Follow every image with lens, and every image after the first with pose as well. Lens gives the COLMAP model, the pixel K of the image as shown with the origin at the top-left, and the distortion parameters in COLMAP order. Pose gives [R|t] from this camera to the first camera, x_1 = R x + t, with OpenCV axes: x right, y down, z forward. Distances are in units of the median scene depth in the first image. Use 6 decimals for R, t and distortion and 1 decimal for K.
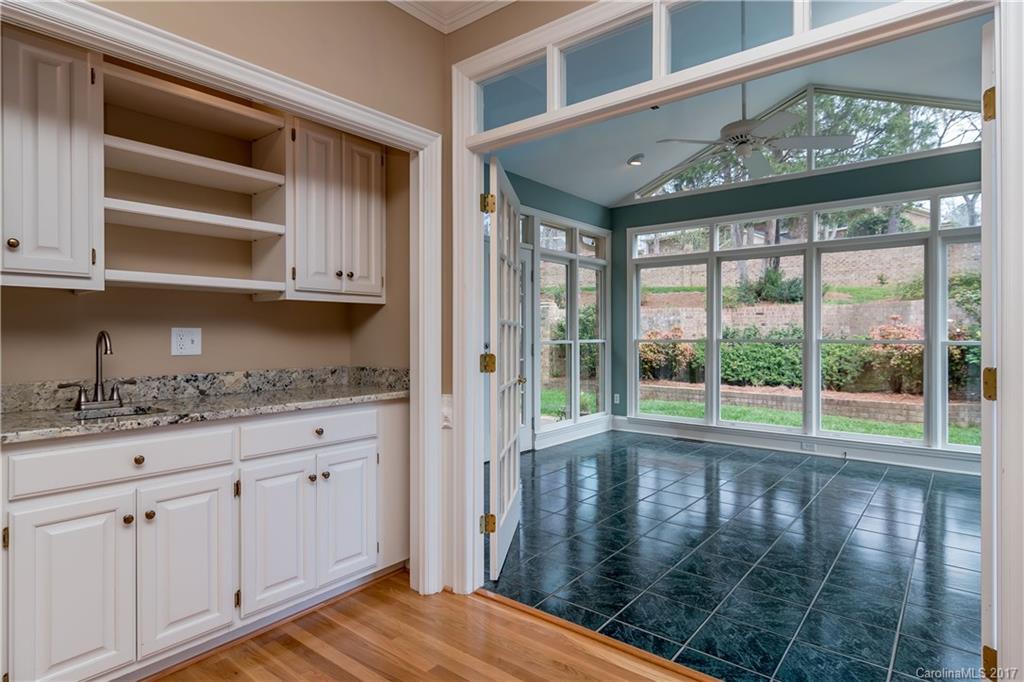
lens RADIAL K [[550.0, 0, 512.0], [0, 550.0, 341.0], [0, 0, 1]] dist [-0.000825, 0.000052]
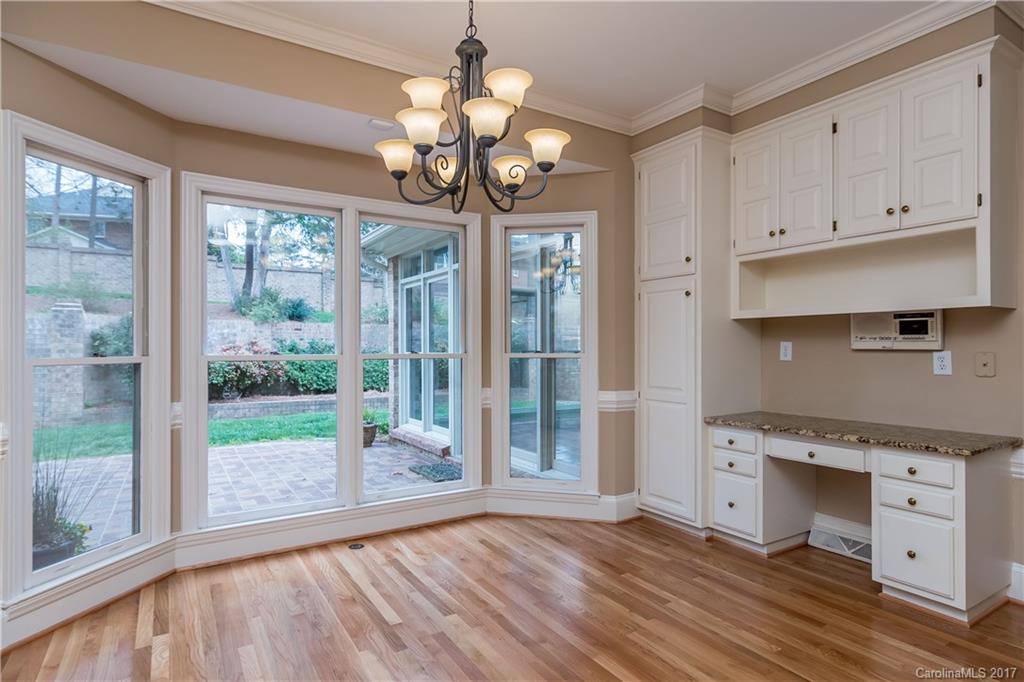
lens RADIAL K [[550.0, 0, 512.0], [0, 550.0, 341.0], [0, 0, 1]] dist [-0.000825, 0.000052]
pose [[0.326302, 0.011568, 0.945195, -0.960001], [0.013599, 0.999764, -0.016931, -0.004394], [-0.945168, 0.018378, 0.326067, 0.526204]]
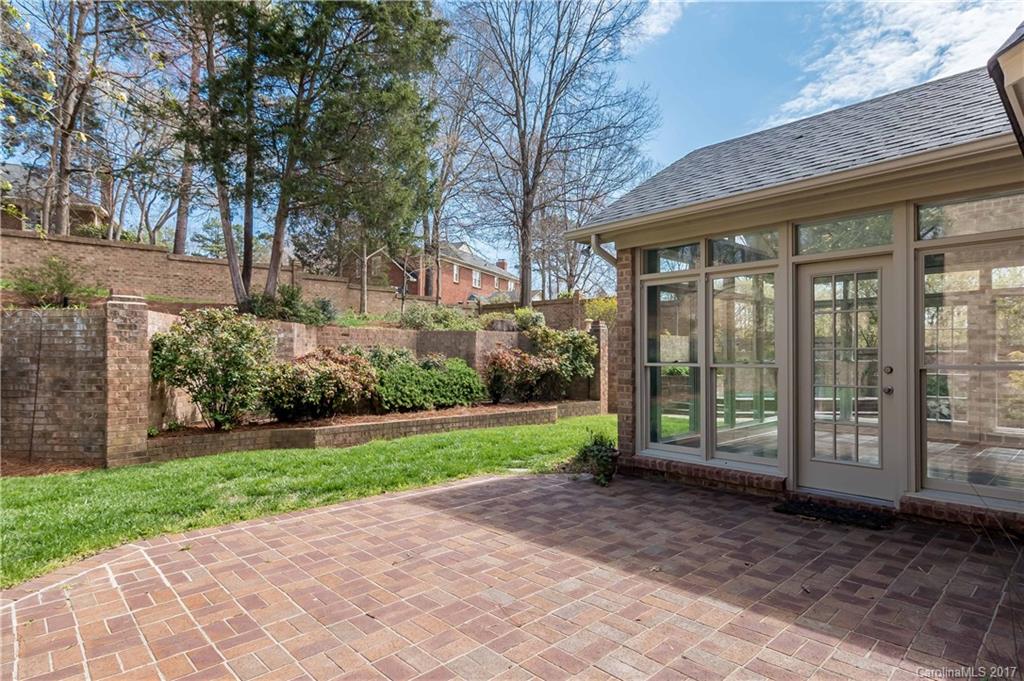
lens RADIAL K [[550.0, 0, 512.0], [0, 550.0, 340.5], [0, 0, 1]] dist [-0.000825, 0.000052]
pose [[0.135611, 0.030790, 0.990284, -0.917666], [0.011942, 0.999394, -0.032709, -0.015165], [-0.990690, 0.016261, 0.135161, 1.300968]]
